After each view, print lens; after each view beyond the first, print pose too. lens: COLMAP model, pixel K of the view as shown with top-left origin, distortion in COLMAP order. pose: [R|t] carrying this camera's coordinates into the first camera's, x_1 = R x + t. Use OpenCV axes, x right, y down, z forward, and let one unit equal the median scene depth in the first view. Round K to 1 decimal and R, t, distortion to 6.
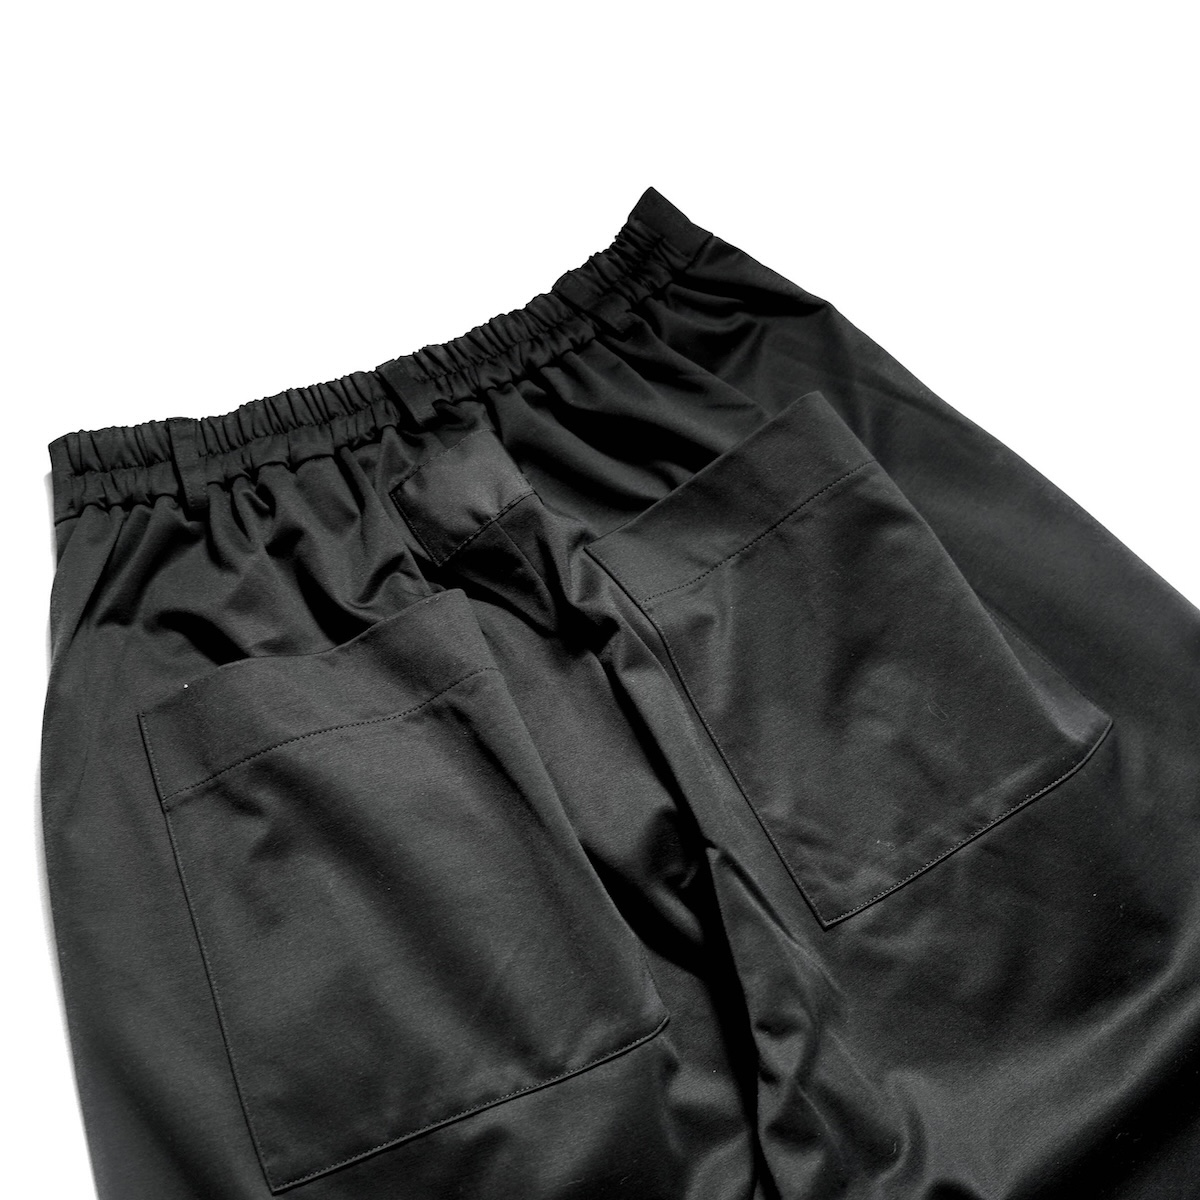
lens RADIAL K [[1440.3, 0, 600.0], [0, 1440.3, 600.0], [0, 0, 1]] dist [-0.003791, -0.064132]
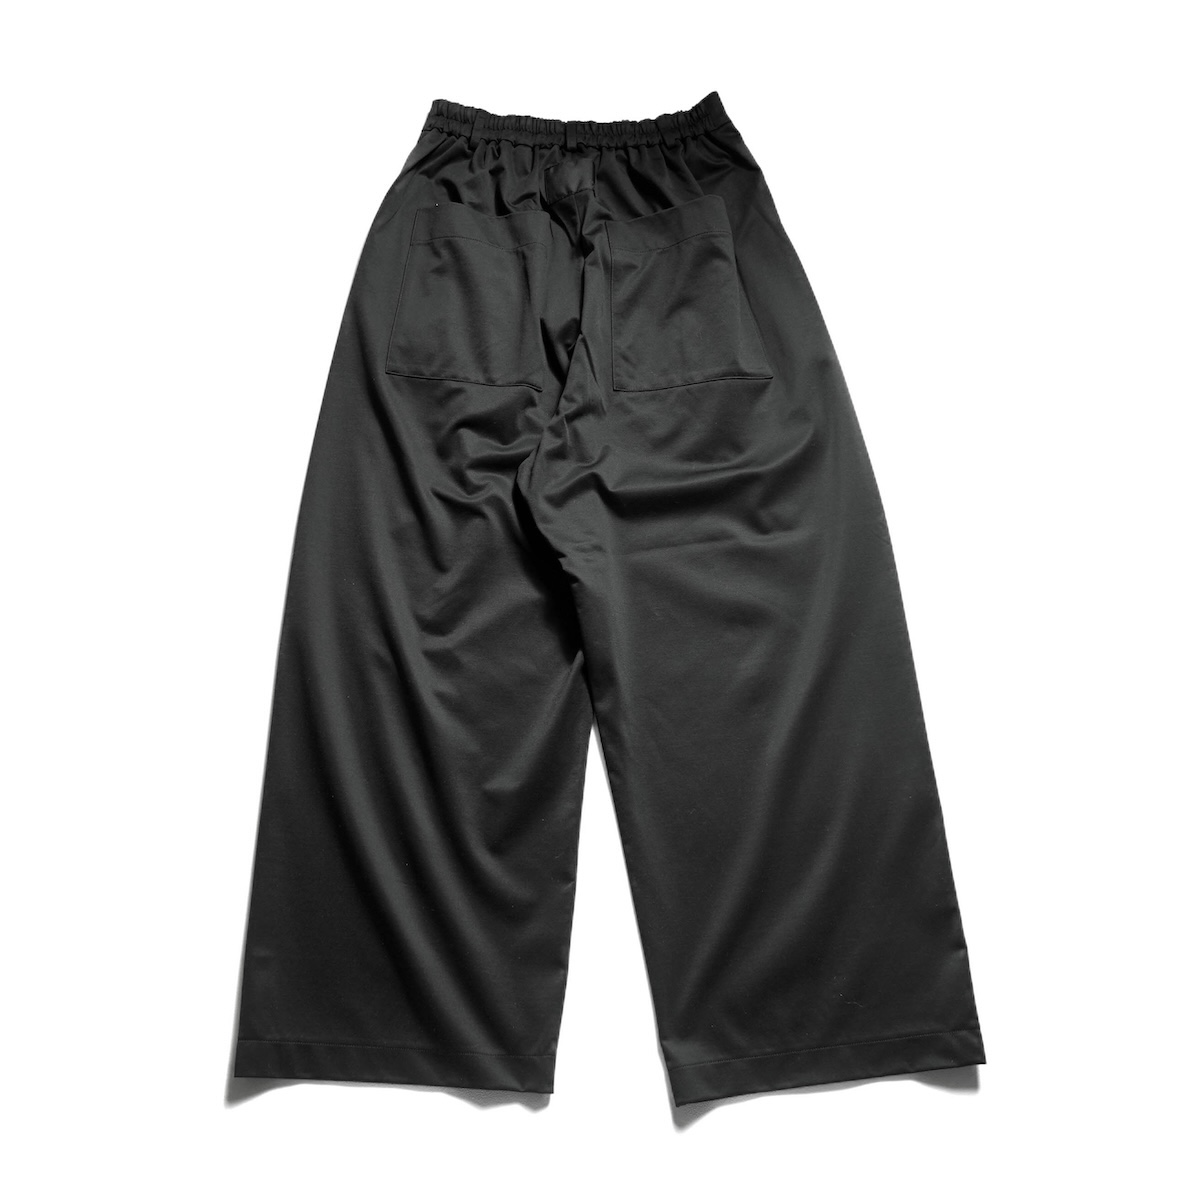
lens RADIAL K [[1440.3, 0, 600.0], [0, 1440.3, 600.0], [0, 0, 1]] dist [-0.003791, -0.064132]
pose [[0.872964, 0.435155, -0.220396, 0.810956], [-0.410958, 0.899517, 0.148267, 0.185678], [0.262769, -0.038858, 0.964076, -1.387534]]
